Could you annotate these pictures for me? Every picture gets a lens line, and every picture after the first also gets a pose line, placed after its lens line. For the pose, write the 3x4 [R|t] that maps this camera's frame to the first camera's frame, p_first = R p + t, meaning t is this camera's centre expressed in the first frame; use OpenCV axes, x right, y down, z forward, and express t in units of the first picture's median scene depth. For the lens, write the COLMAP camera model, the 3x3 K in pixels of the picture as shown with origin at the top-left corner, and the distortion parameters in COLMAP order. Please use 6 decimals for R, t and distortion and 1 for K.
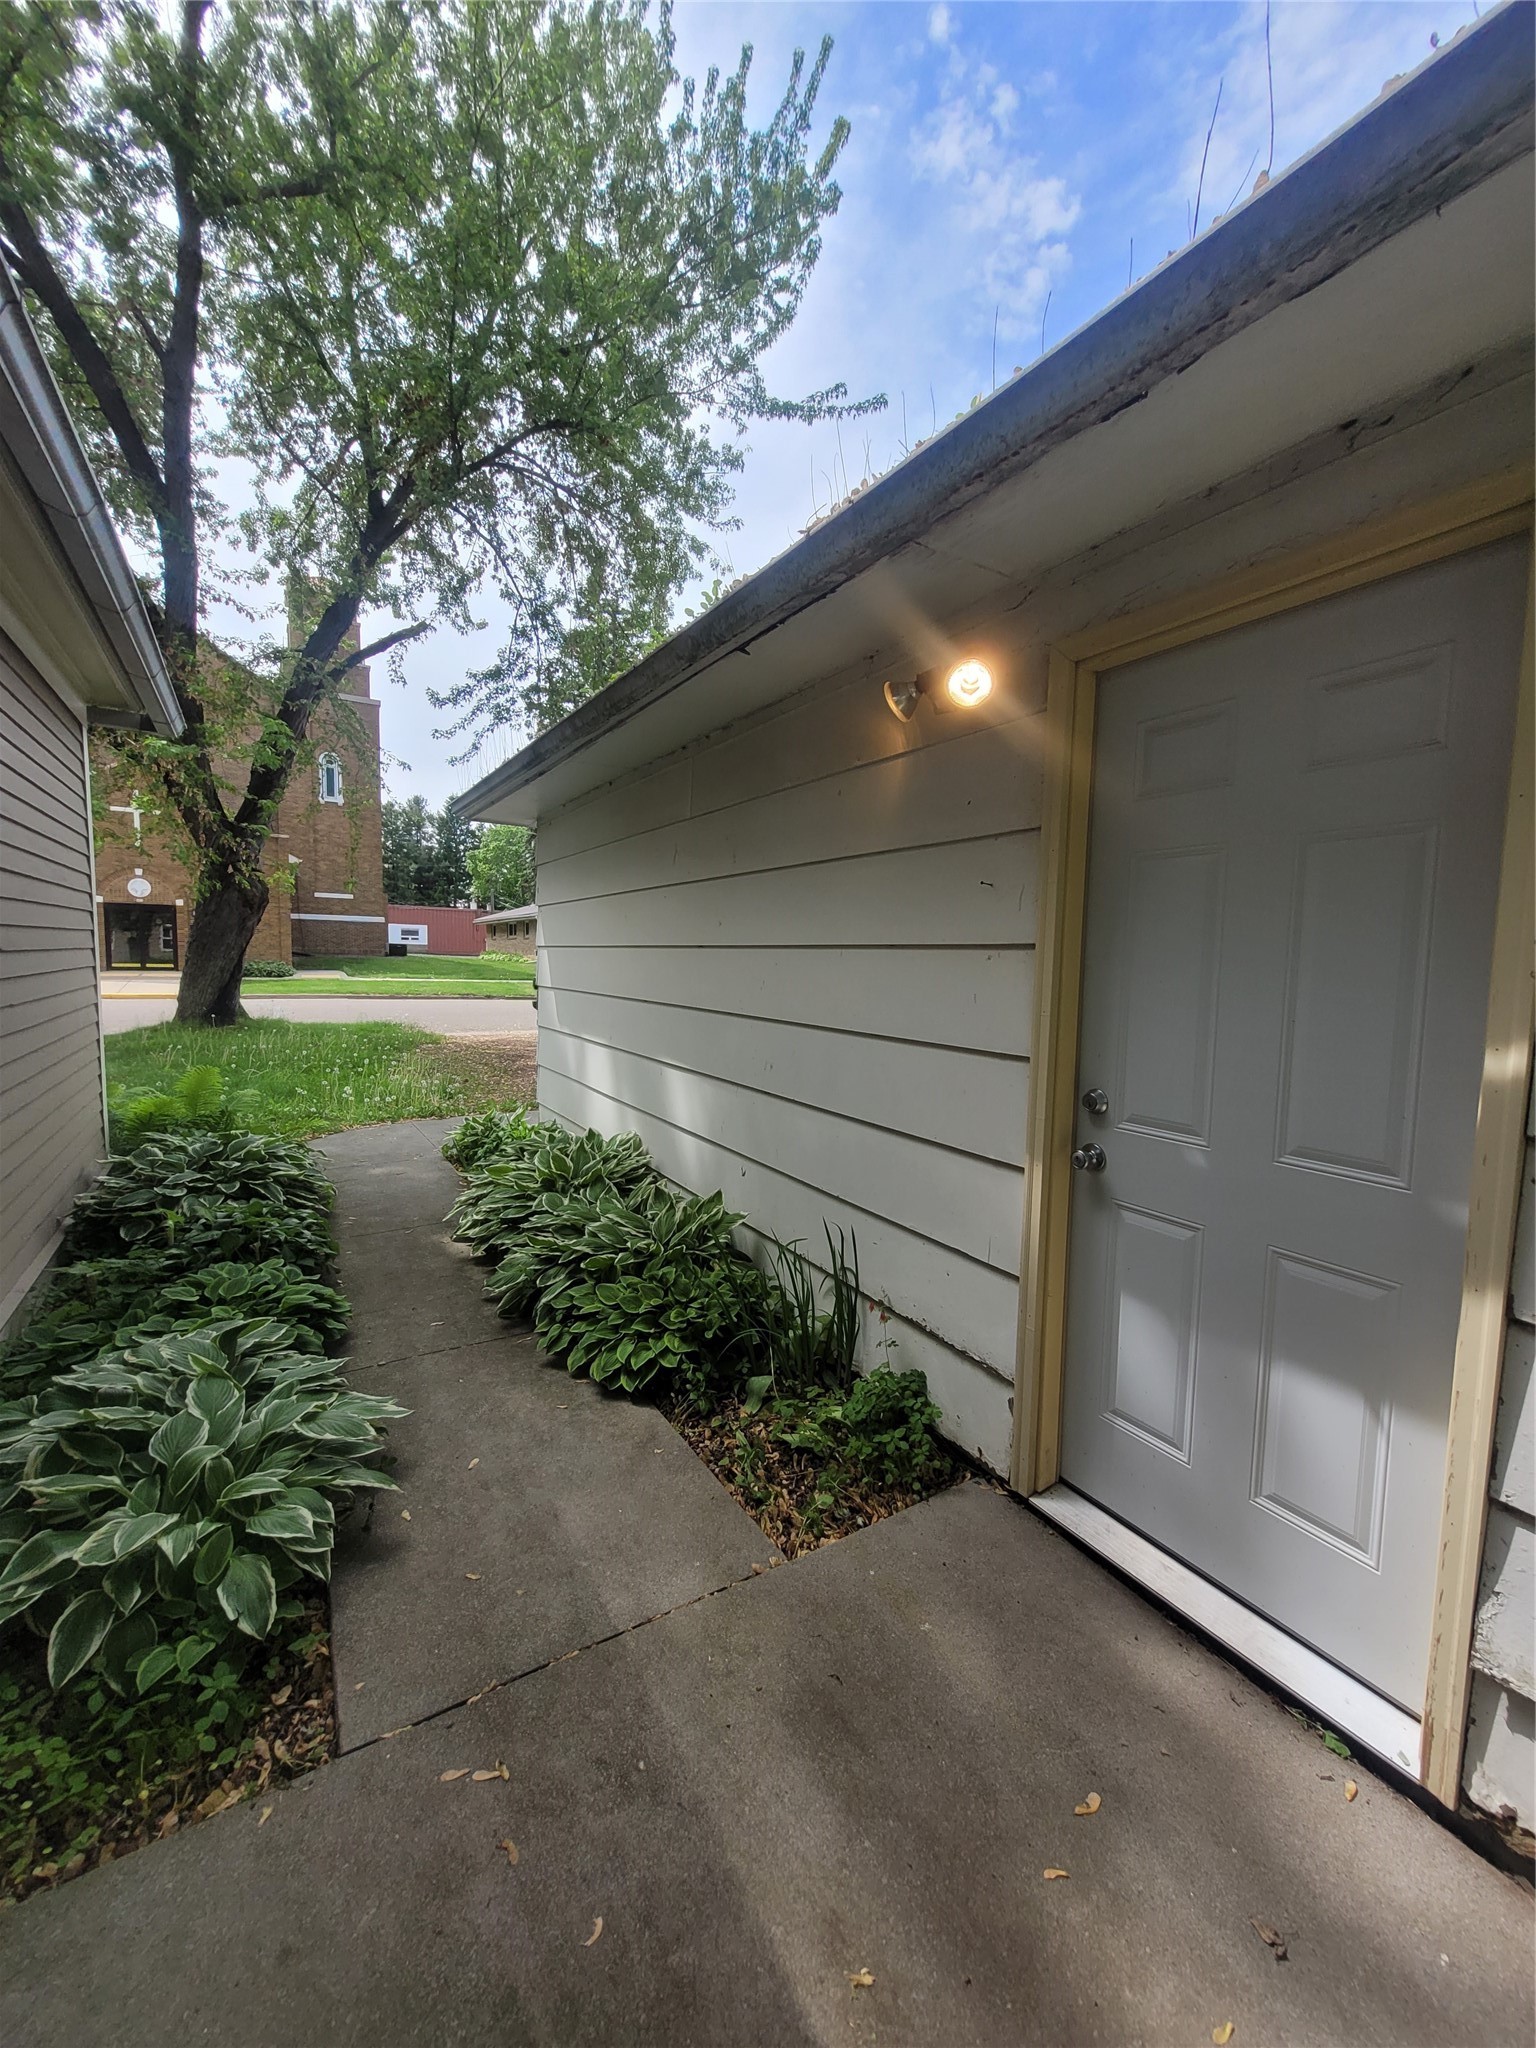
lens RADIAL K [[804.9, 0, 763.9], [0, 804.9, 1020.0], [0, 0, 1]] dist [0.001302, 0.000361]
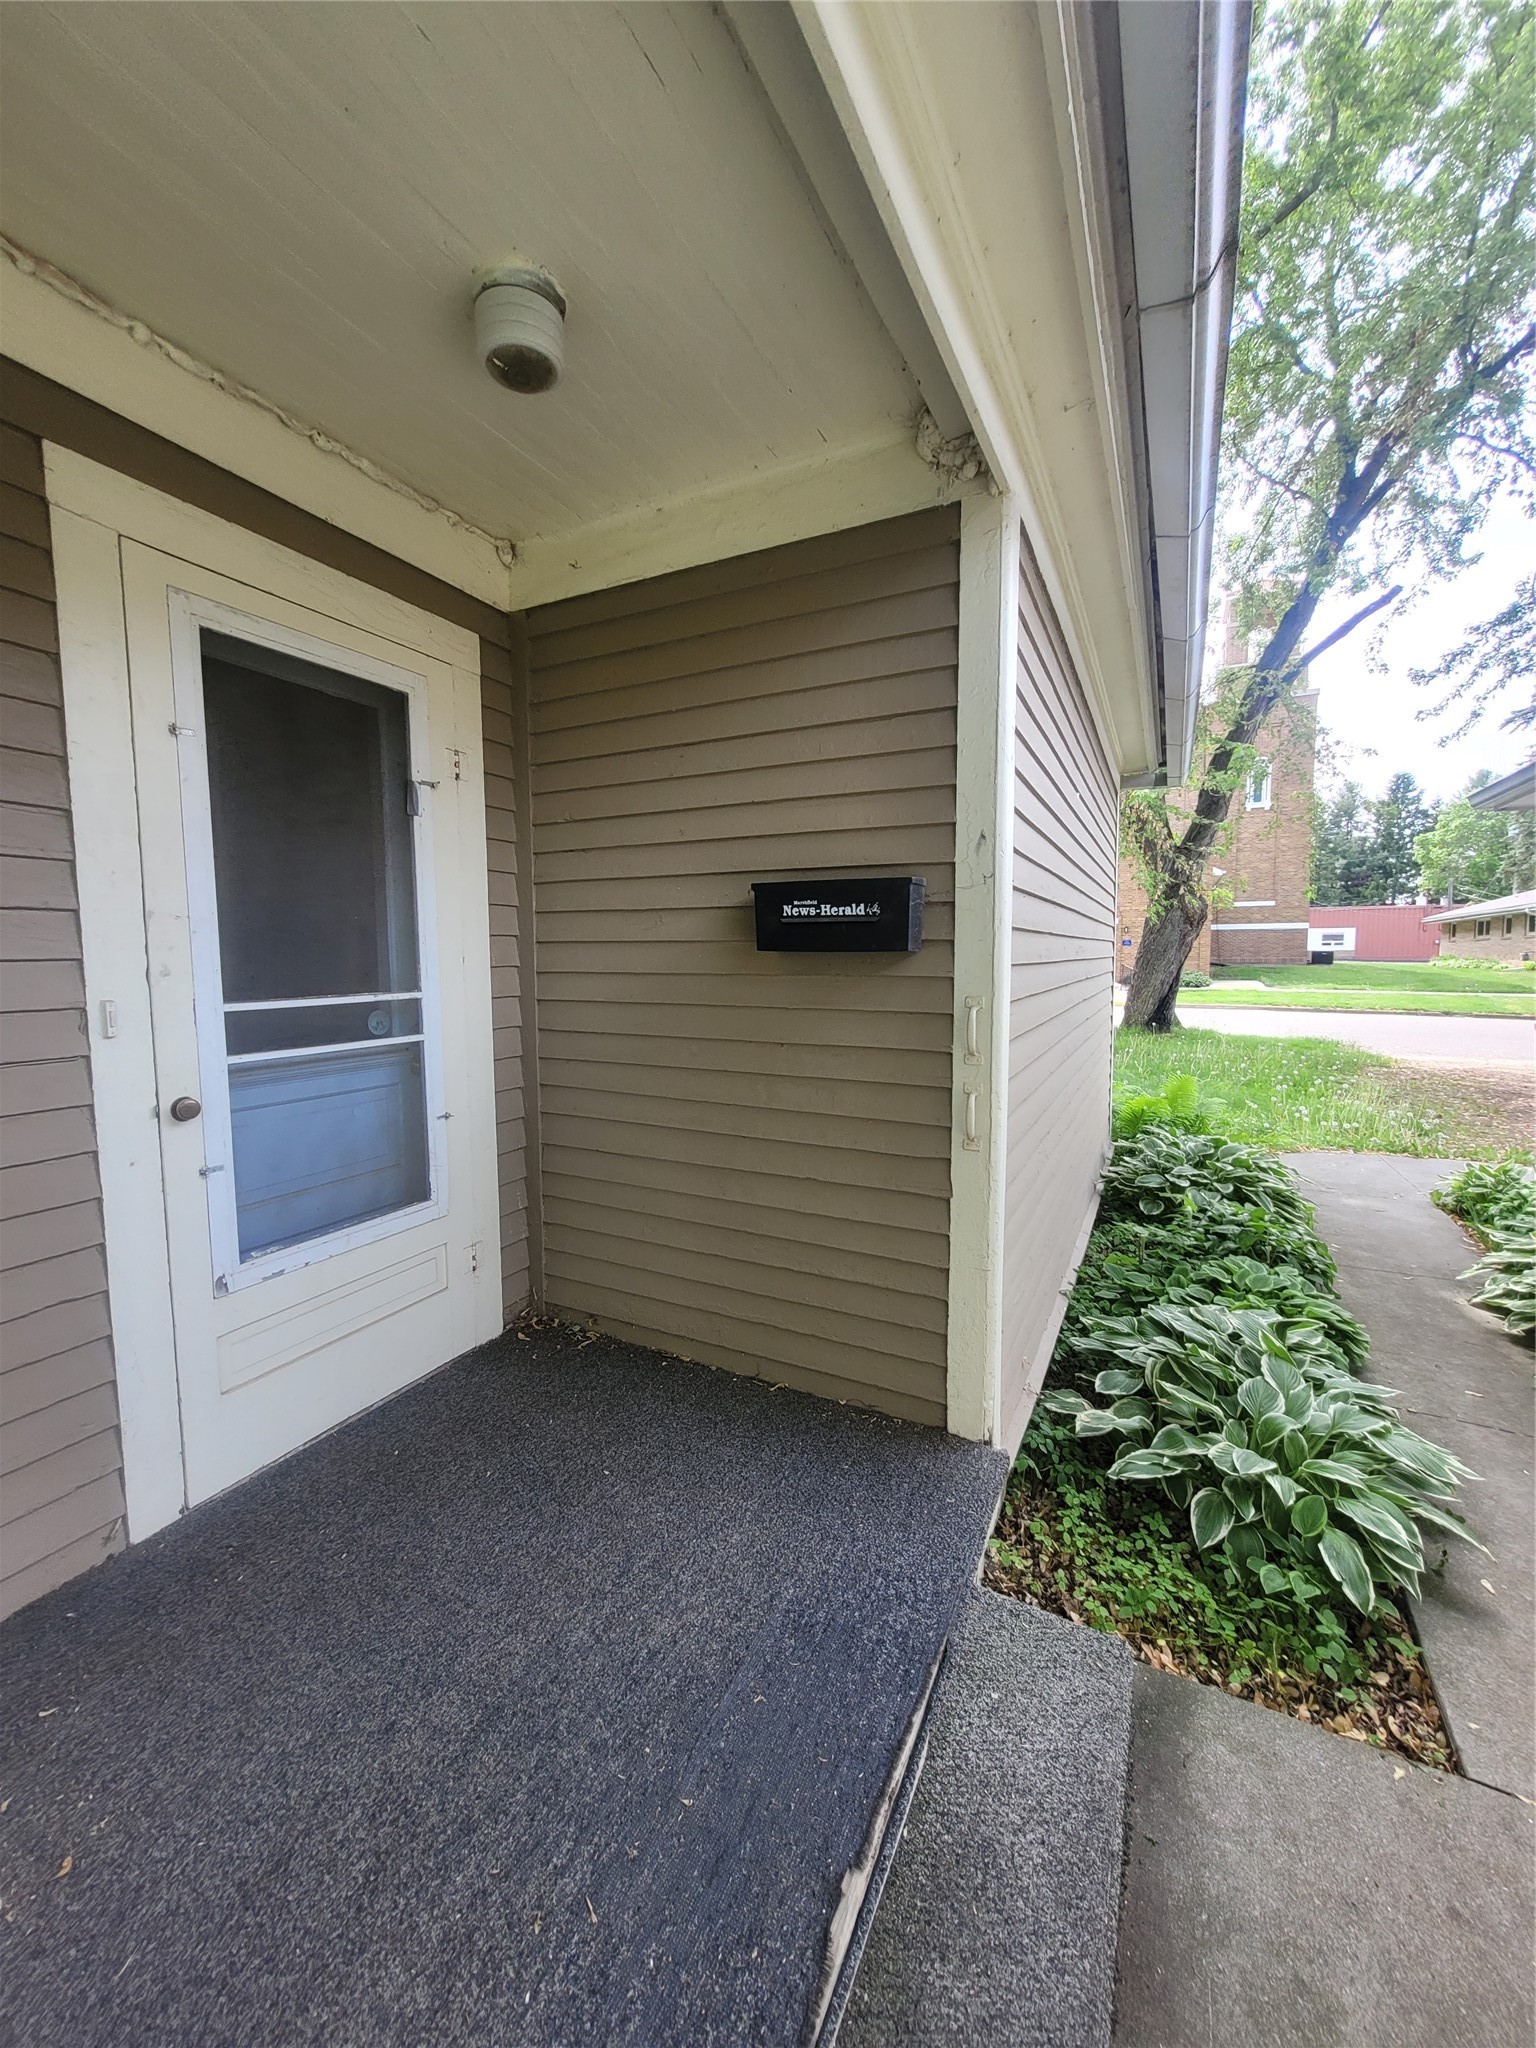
lens RADIAL K [[804.9, 0, 763.9], [0, 804.9, 1020.0], [0, 0, 1]] dist [0.001302, 0.000361]
pose [[0.519718, 0.043069, -0.853252, -0.056421], [-0.052419, 0.998454, 0.018470, -0.009961], [0.852728, 0.035127, 0.521172, -0.124175]]
